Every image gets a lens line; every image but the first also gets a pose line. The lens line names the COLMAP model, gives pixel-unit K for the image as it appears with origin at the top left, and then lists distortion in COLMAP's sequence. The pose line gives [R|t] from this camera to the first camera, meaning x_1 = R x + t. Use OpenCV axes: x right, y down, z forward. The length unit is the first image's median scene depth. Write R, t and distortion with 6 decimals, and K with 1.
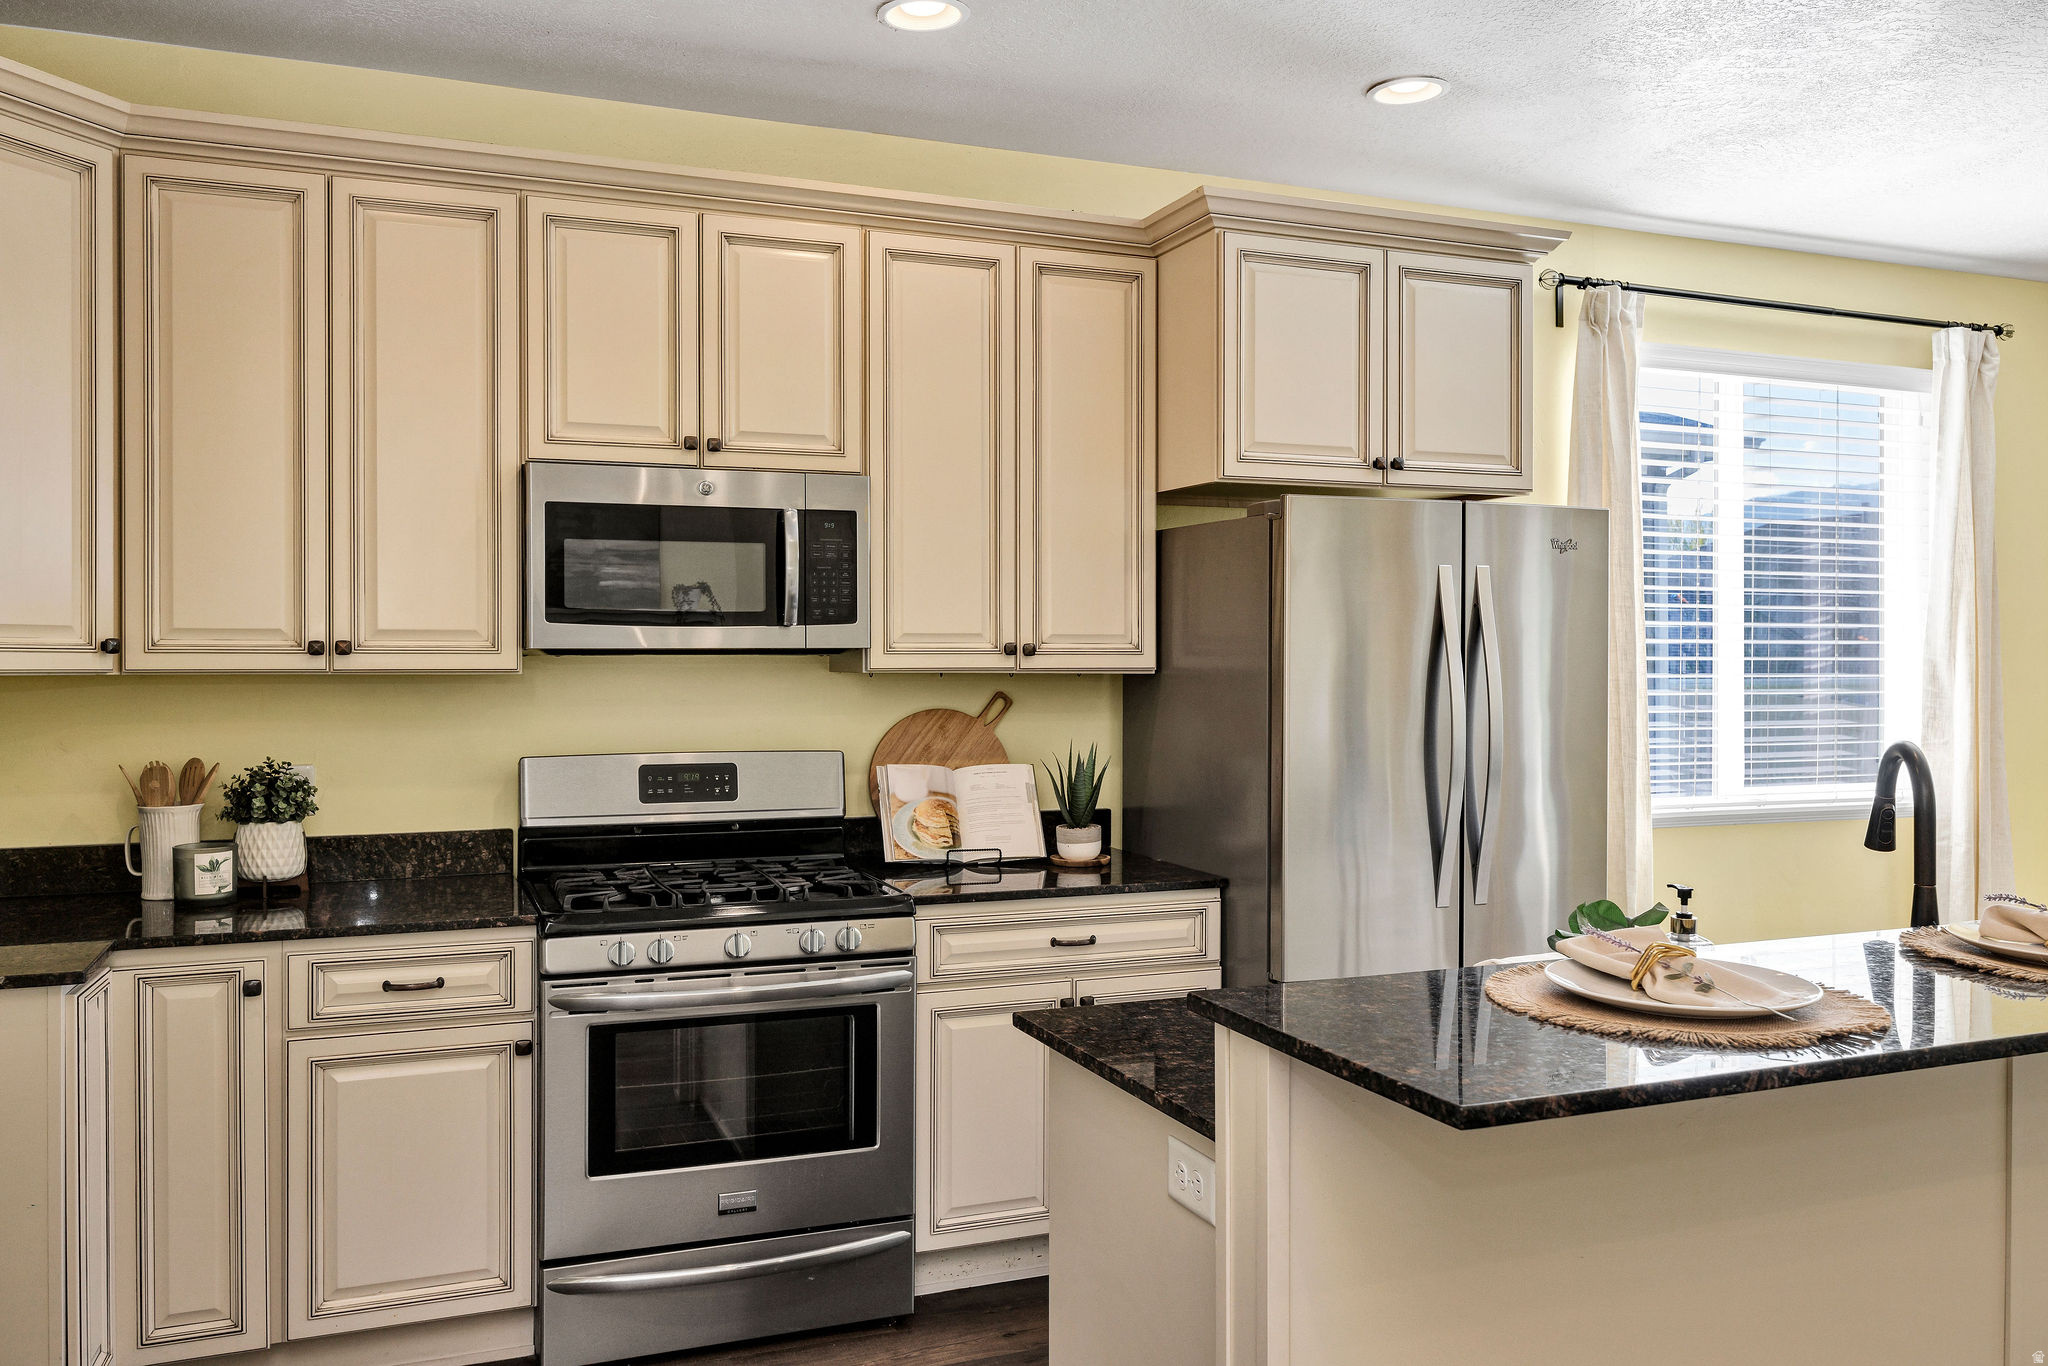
lens RADIAL K [[1553.7, 0, 1015.9], [0, 1553.7, 669.2], [0, 0, 1]] dist [-0.003933, -0.002084]
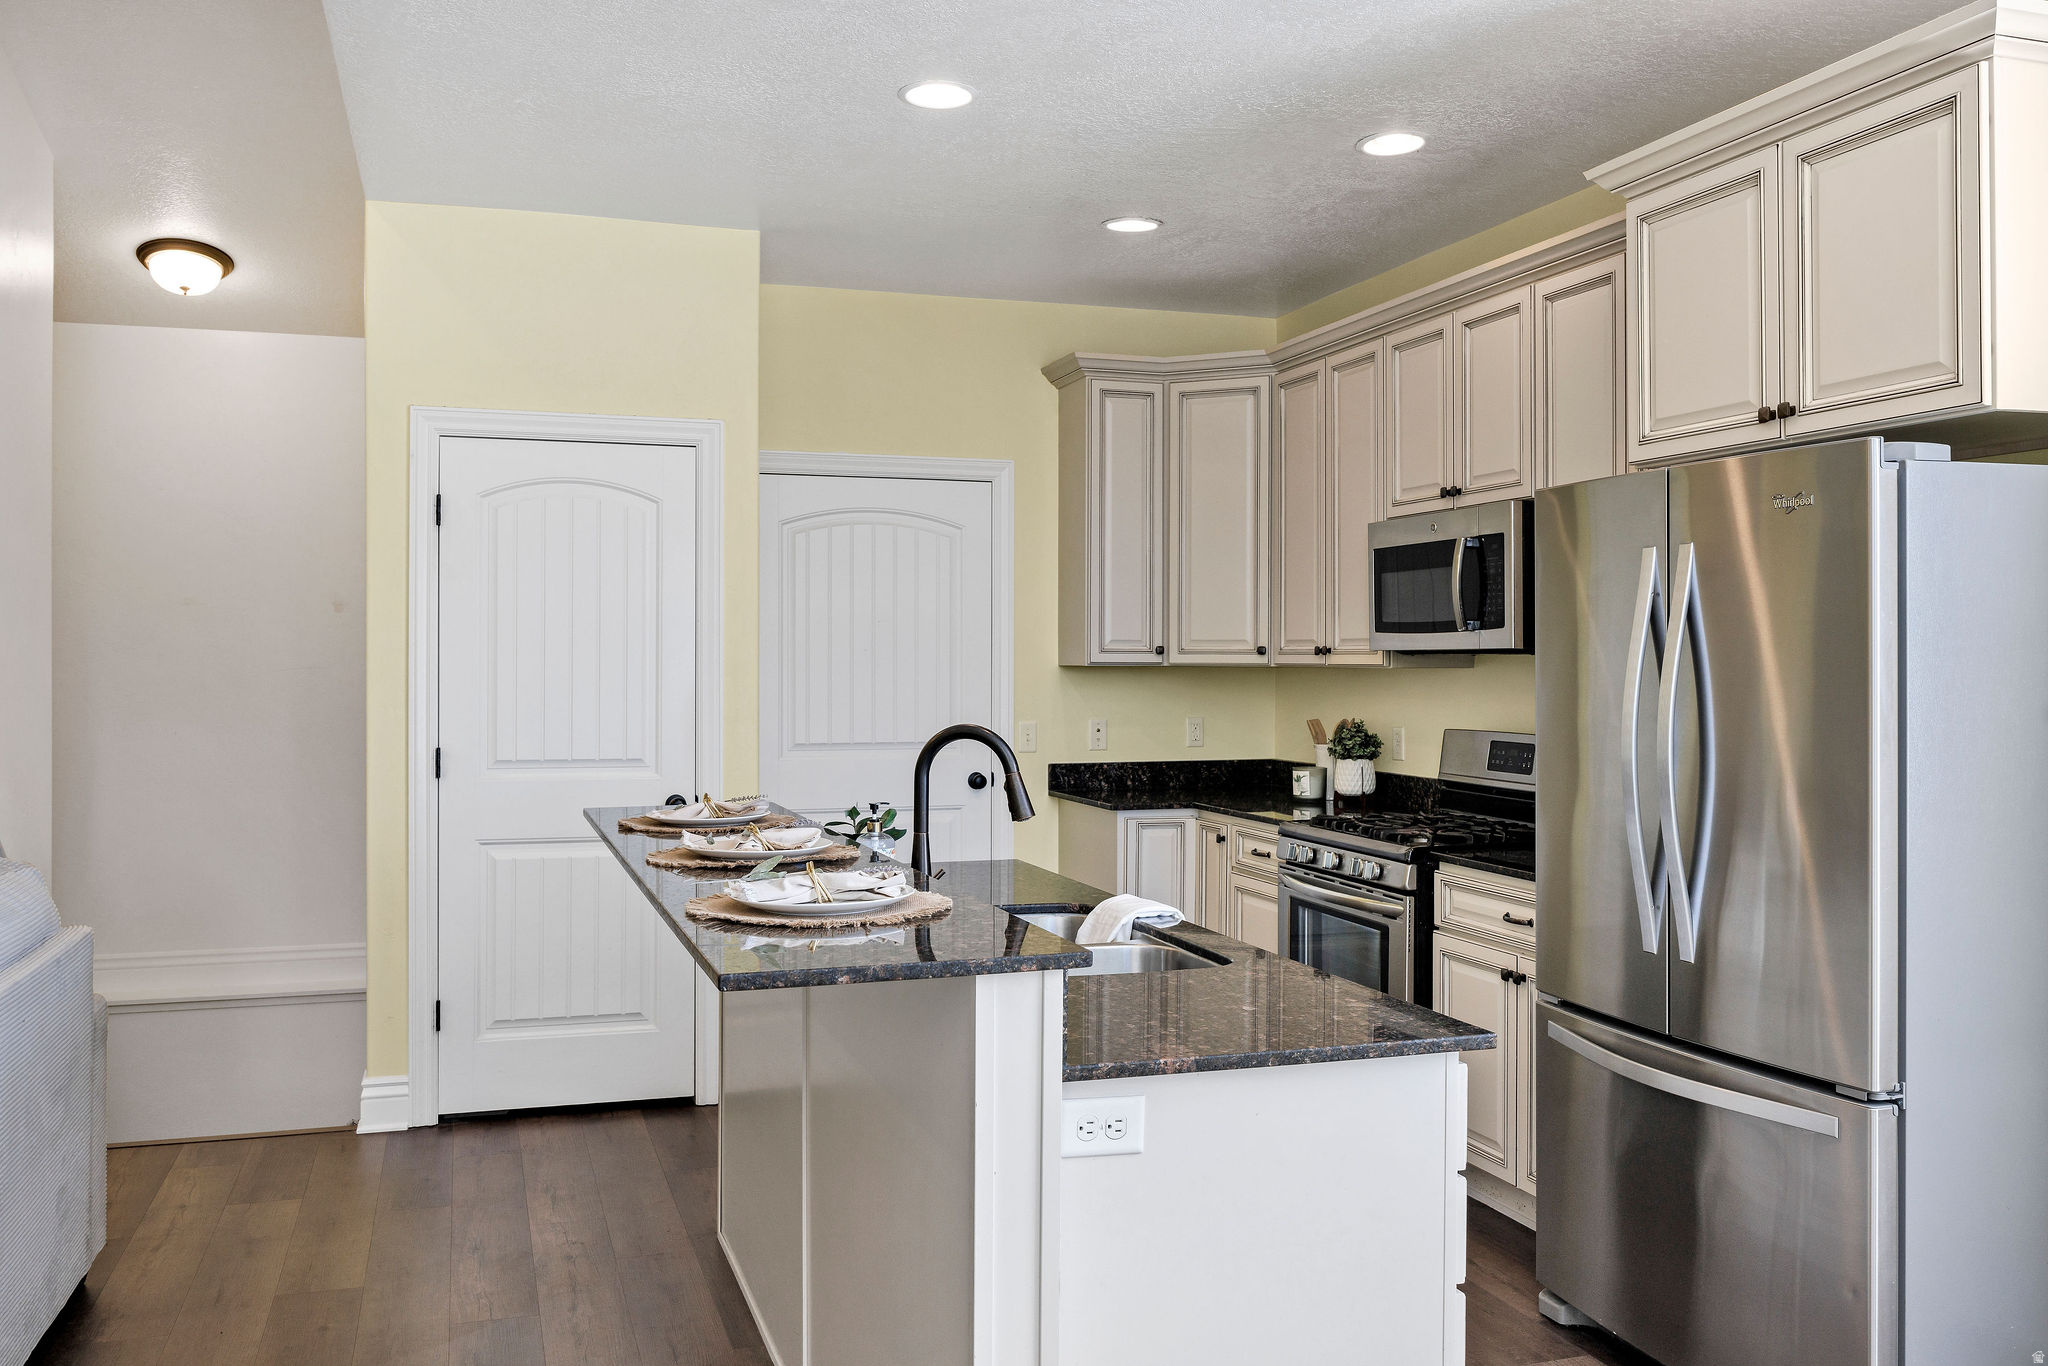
lens RADIAL K [[1679.0, 0, 1017.9], [0, 1679.0, 682.9], [0, 0, 1]] dist [-0.004581, -0.001868]
pose [[-0.055545, 0.014910, -0.998345, 1.255015], [-0.008709, 0.999843, 0.015417, -0.004119], [0.998418, 0.009551, -0.055406, 0.739561]]
